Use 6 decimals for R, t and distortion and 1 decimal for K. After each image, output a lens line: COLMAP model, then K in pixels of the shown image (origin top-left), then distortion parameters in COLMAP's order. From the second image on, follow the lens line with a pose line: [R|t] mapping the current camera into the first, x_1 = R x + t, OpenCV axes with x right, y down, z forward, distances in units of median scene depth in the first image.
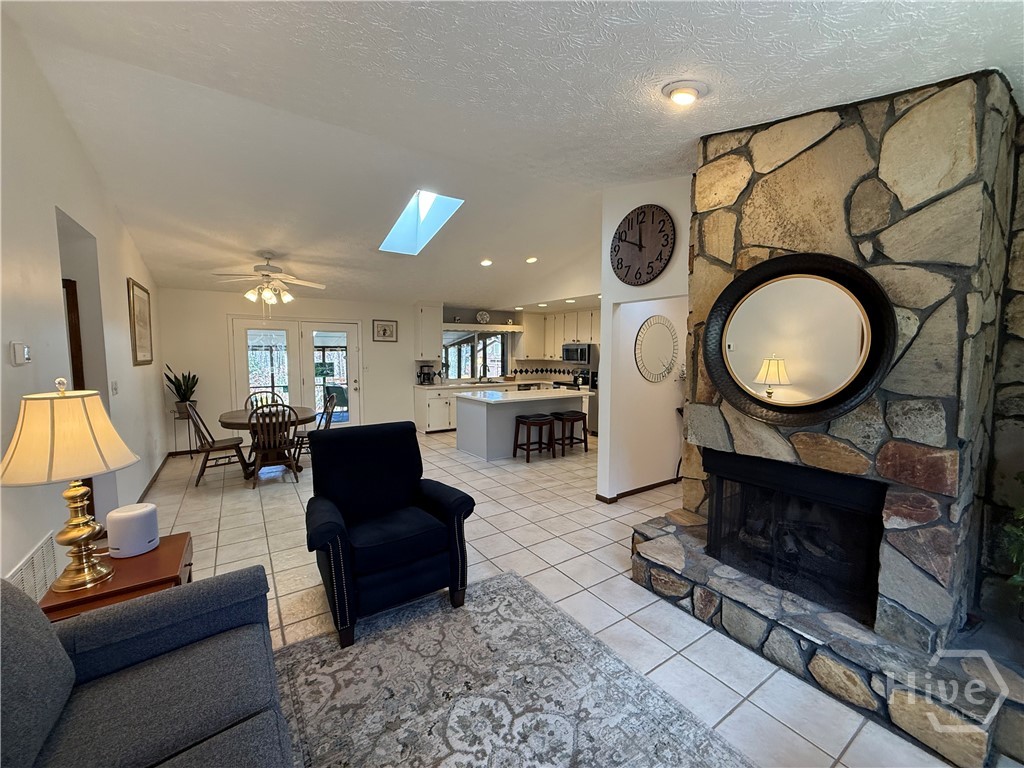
lens RADIAL K [[407.7, 0, 510.4], [0, 407.7, 385.7], [0, 0, 1]] dist [0.000217, 0.000270]
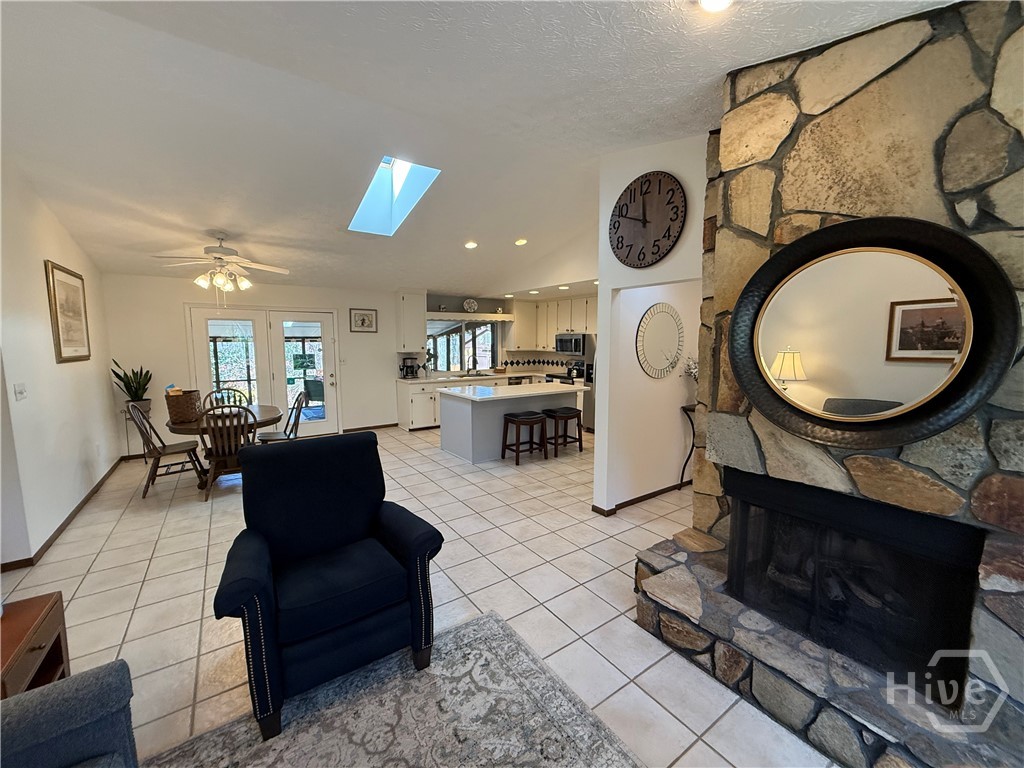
lens RADIAL K [[407.7, 0, 511.1], [0, 407.7, 385.9], [0, 0, 1]] dist [0.000217, 0.000270]
pose [[0.999876, -0.005444, 0.014767, 0.023884], [0.005013, 0.999564, 0.029098, -0.022895], [-0.014919, -0.029020, 0.999467, 0.134818]]
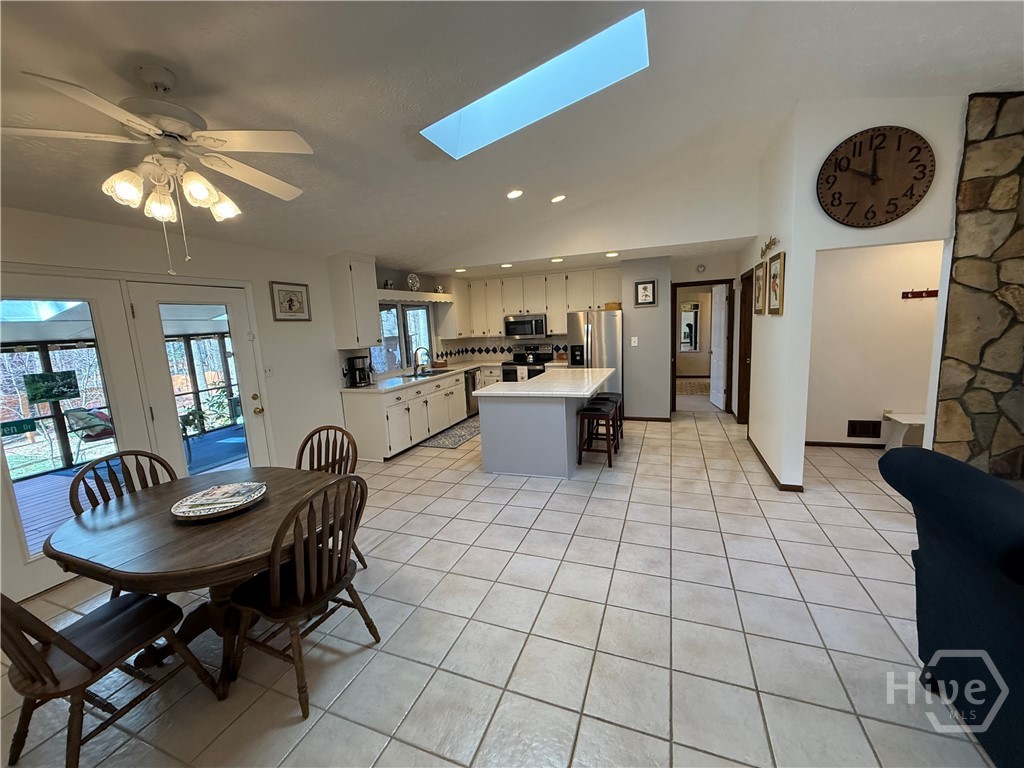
lens RADIAL K [[407.7, 0, 511.8], [0, 407.7, 383.3], [0, 0, 1]] dist [0.000217, 0.000270]
pose [[0.819706, -0.128979, 0.558074, -0.763312], [0.102766, 0.991624, 0.078236, -0.068361], [-0.563490, -0.006780, 0.826095, 0.701267]]
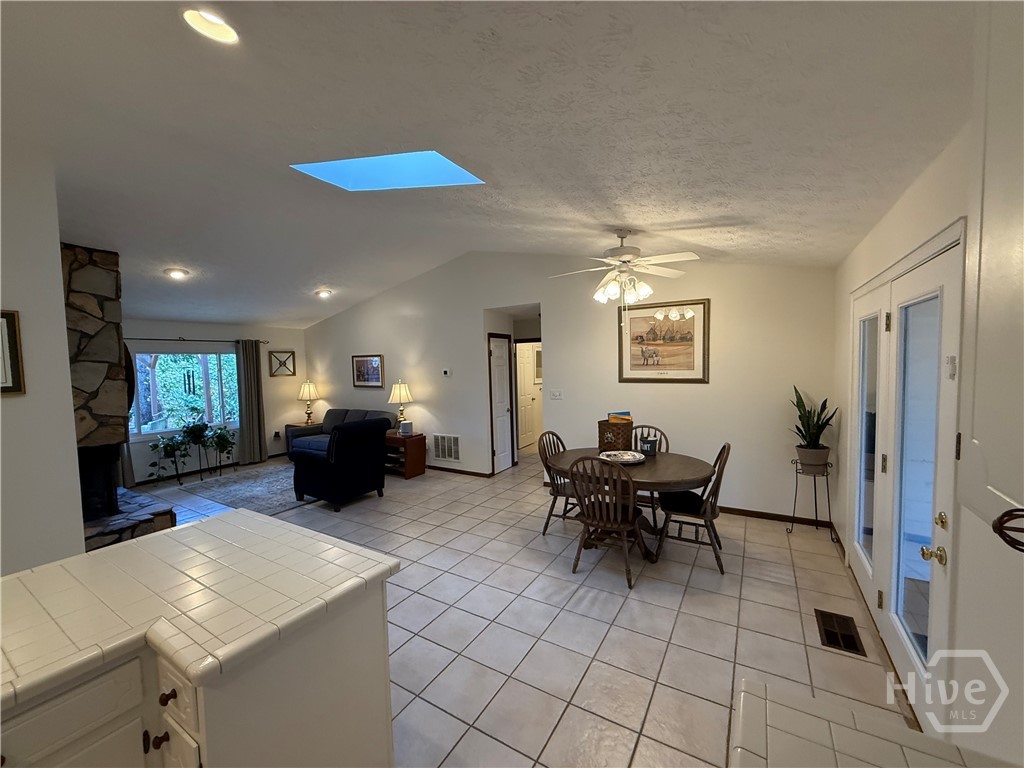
lens RADIAL K [[407.7, 0, 508.5], [0, 407.7, 383.7], [0, 0, 1]] dist [0.000217, 0.000270]
pose [[-0.910859, 0.037742, -0.410989, -0.171418], [-0.014381, 0.992303, 0.122997, -0.199088], [0.412468, 0.117943, -0.903305, 2.078457]]
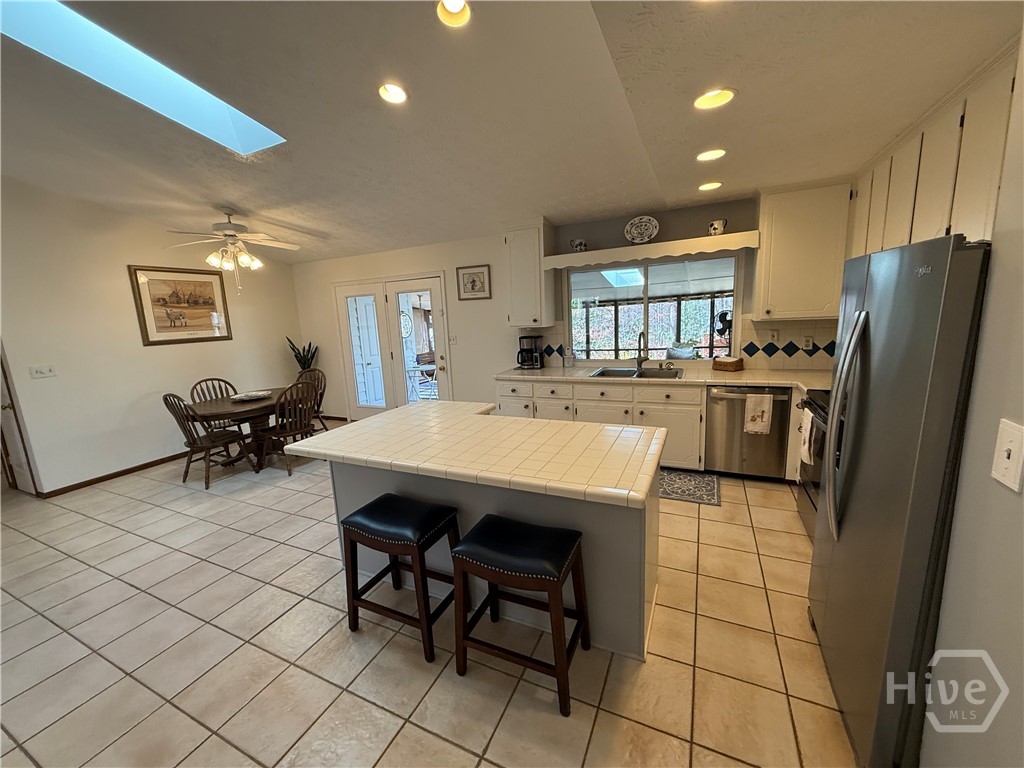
lens RADIAL K [[407.7, 0, 509.1], [0, 407.7, 383.7], [0, 0, 1]] dist [0.000217, 0.000270]
pose [[0.503447, 0.122783, -0.855258, 0.592996], [-0.016718, 0.991051, 0.132436, -0.121003], [0.863865, -0.052377, 0.500994, 1.405562]]
